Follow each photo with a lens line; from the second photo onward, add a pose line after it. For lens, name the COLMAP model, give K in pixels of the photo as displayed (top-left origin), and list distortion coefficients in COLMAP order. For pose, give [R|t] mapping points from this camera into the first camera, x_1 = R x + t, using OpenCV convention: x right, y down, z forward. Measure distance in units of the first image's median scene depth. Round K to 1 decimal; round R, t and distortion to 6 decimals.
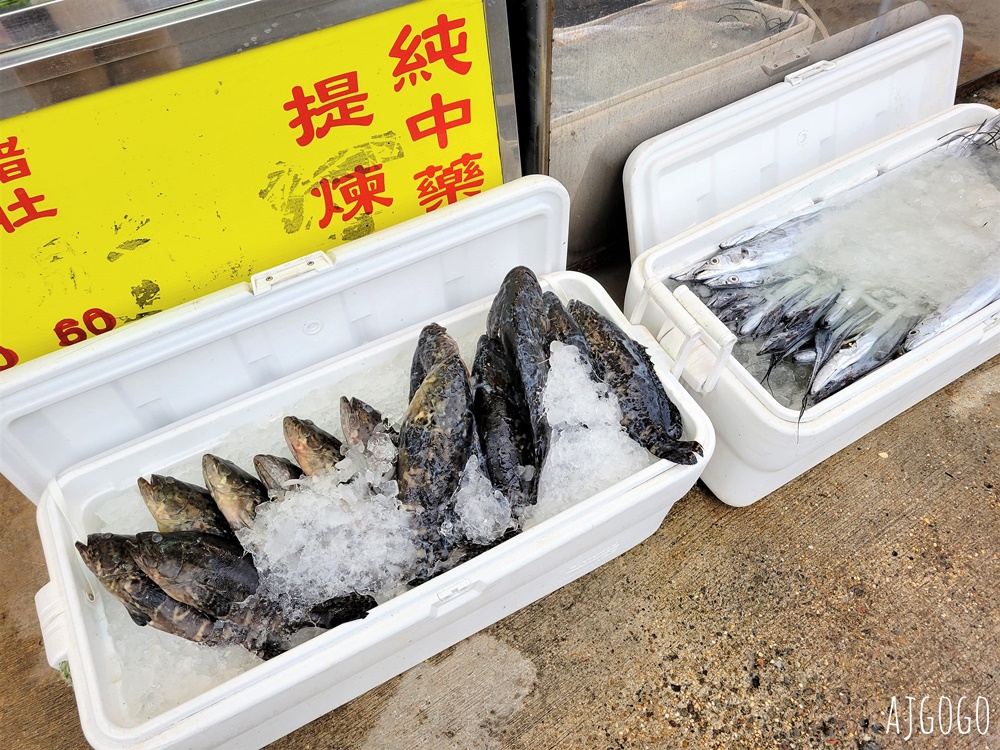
lens RADIAL K [[760.6, 0, 504.3], [0, 760.6, 376.6], [0, 0, 1]] dist [0.023429, -0.025154]
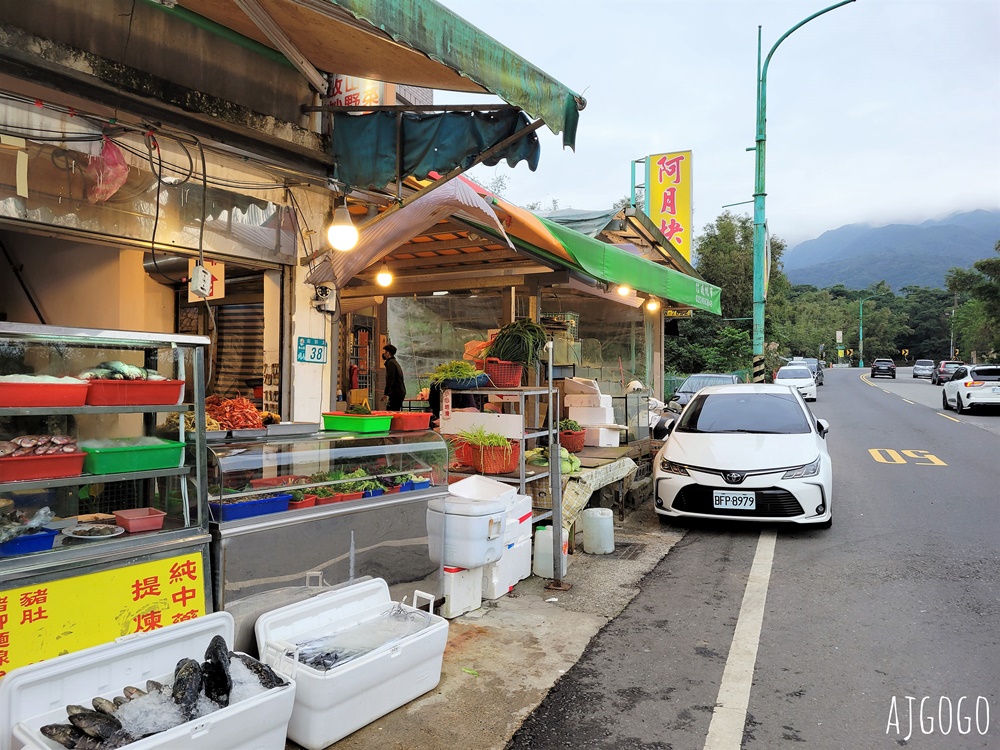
lens RADIAL K [[760.6, 0, 502.2], [0, 760.6, 373.7], [0, 0, 1]] dist [0.023429, -0.025154]
pose [[0.899797, 0.057076, 0.432560, -0.307375], [0.300237, 0.638356, -0.708773, 1.555249], [-0.316582, 0.767622, 0.557254, -1.635490]]
